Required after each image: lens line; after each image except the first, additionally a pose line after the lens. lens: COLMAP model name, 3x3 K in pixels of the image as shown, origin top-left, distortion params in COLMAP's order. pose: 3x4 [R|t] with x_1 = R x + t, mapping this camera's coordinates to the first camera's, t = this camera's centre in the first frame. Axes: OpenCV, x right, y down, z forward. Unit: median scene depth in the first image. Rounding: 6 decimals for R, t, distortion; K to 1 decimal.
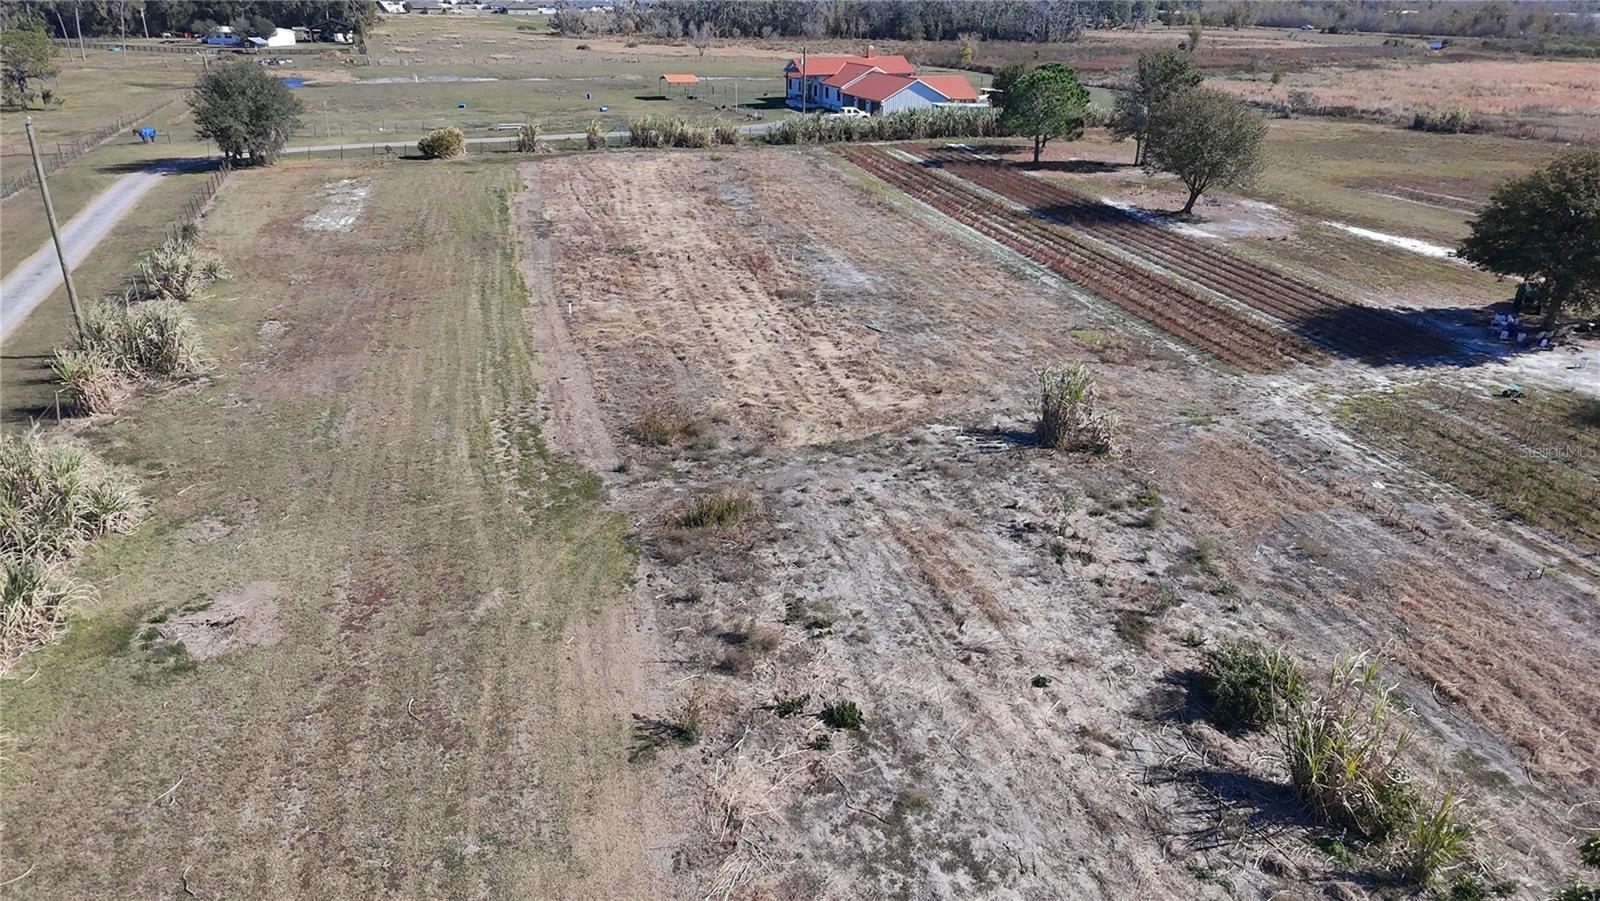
lens RADIAL K [[1025.3, 0, 795.0], [0, 1025.3, 449.0], [0, 0, 1]] dist [0.007398, -0.003632]
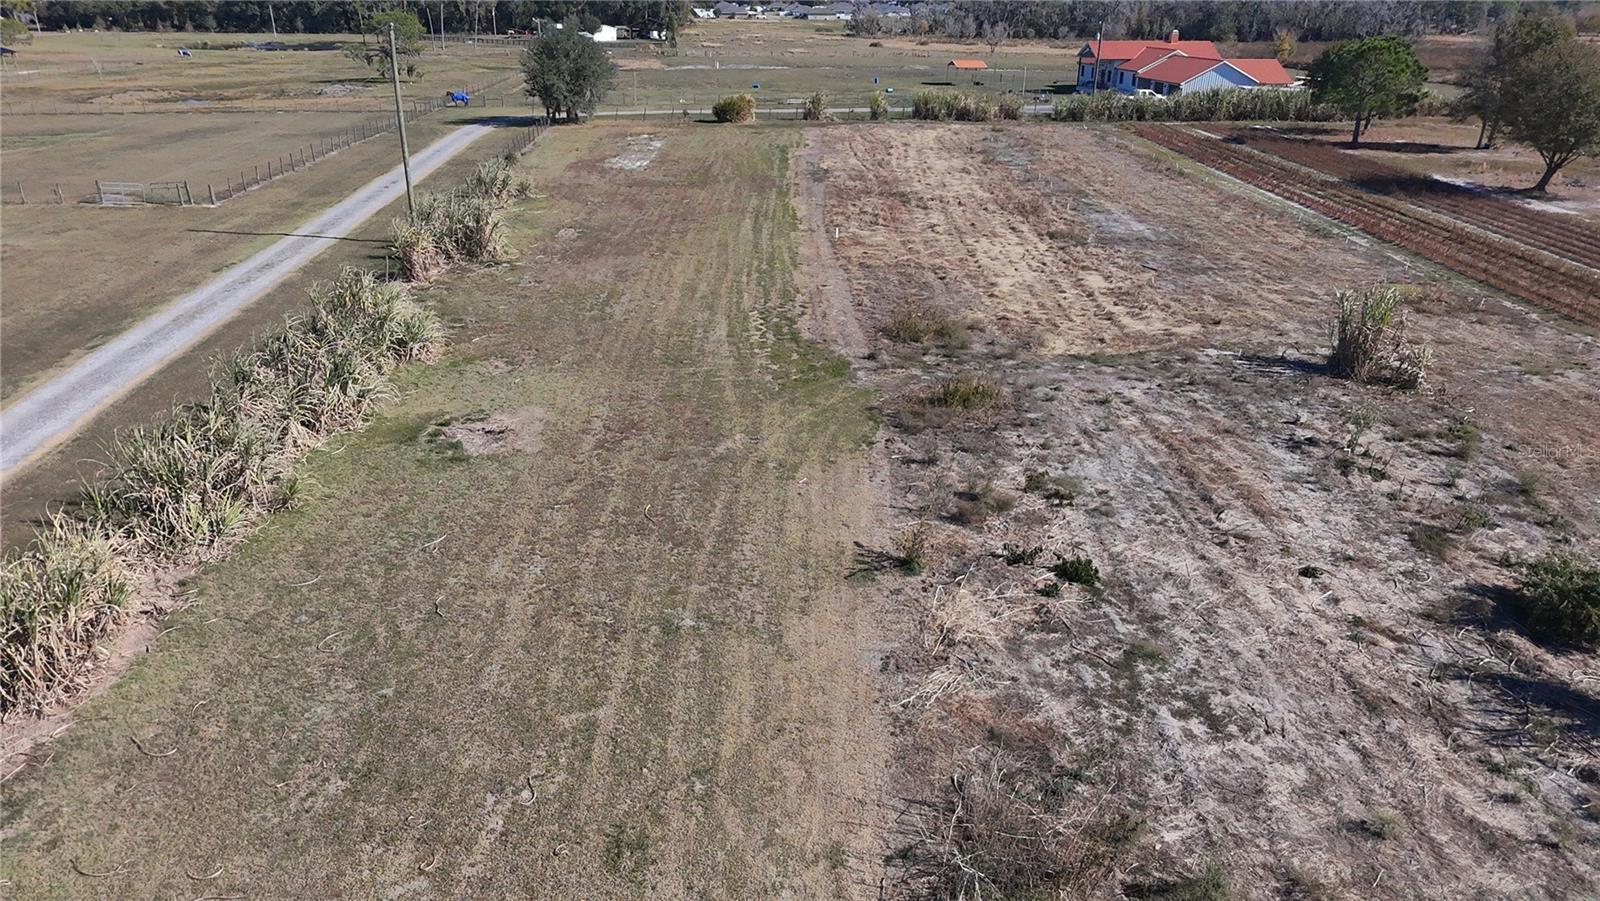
lens RADIAL K [[1025.3, 0, 795.0], [0, 1025.3, 445.0], [0, 0, 1]] dist [0.007398, -0.003632]
pose [[0.965353, 0.103057, -0.239734, 0.007766], [-0.106384, 0.994325, -0.000944, 0.119108], [0.238276, 0.026415, 0.970838, 0.018996]]
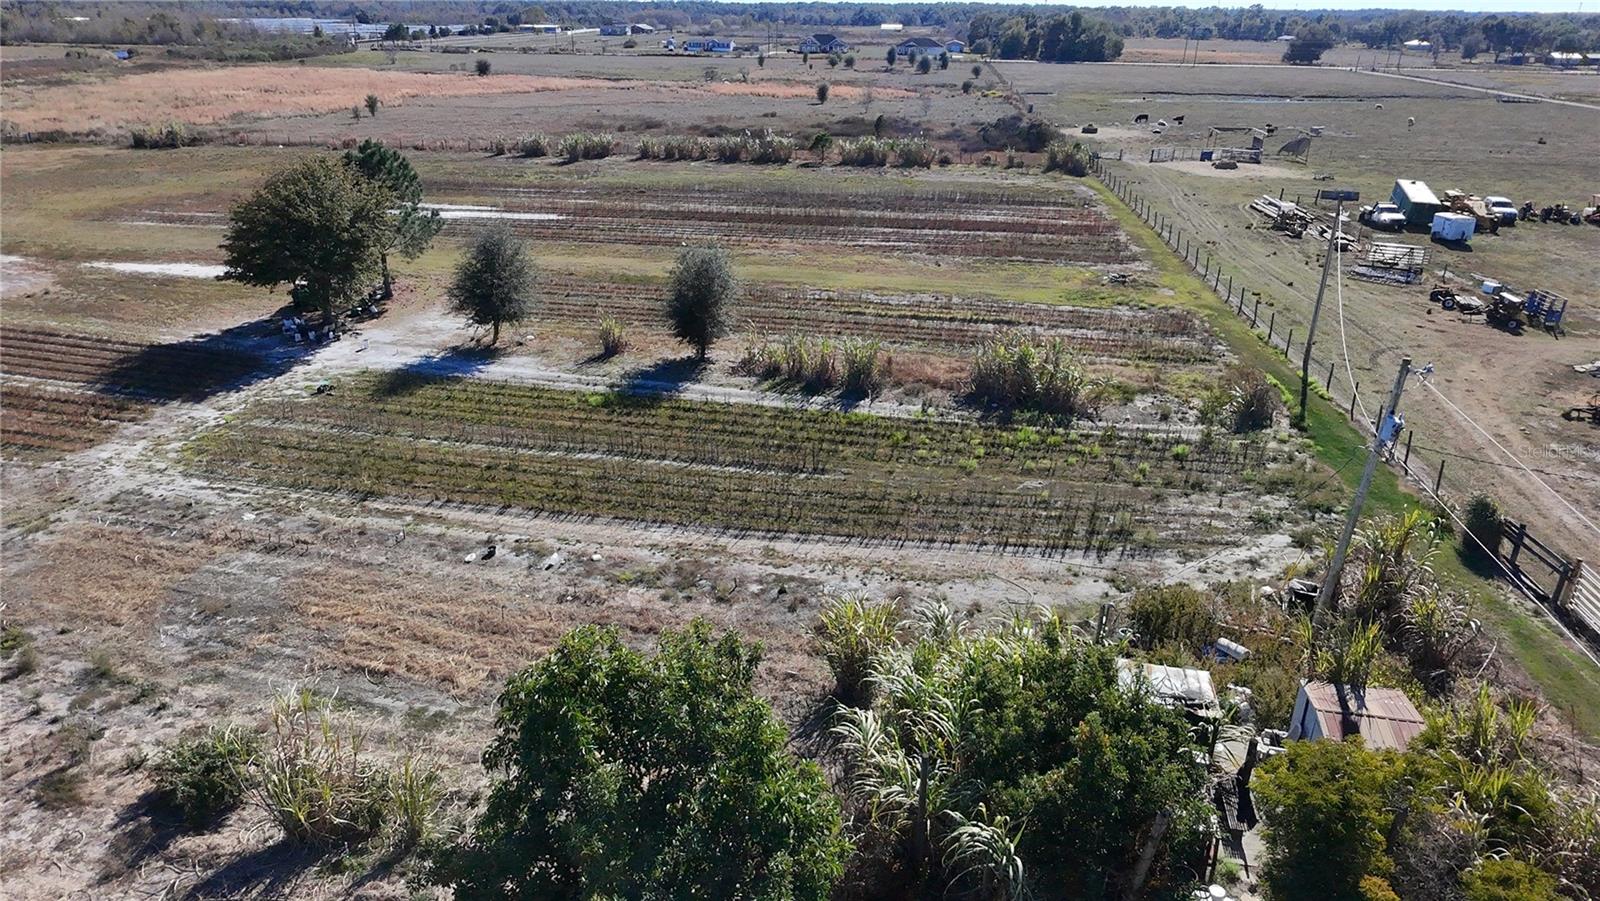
lens RADIAL K [[1025.3, 0, 801.1], [0, 1025.3, 450.5], [0, 0, 1]] dist [0.007398, -0.003632]
pose [[0.474959, -0.352756, 0.806211, 0.020008], [0.354711, 0.915163, 0.191459, -0.027452], [-0.805353, 0.195037, 0.559792, -0.044585]]
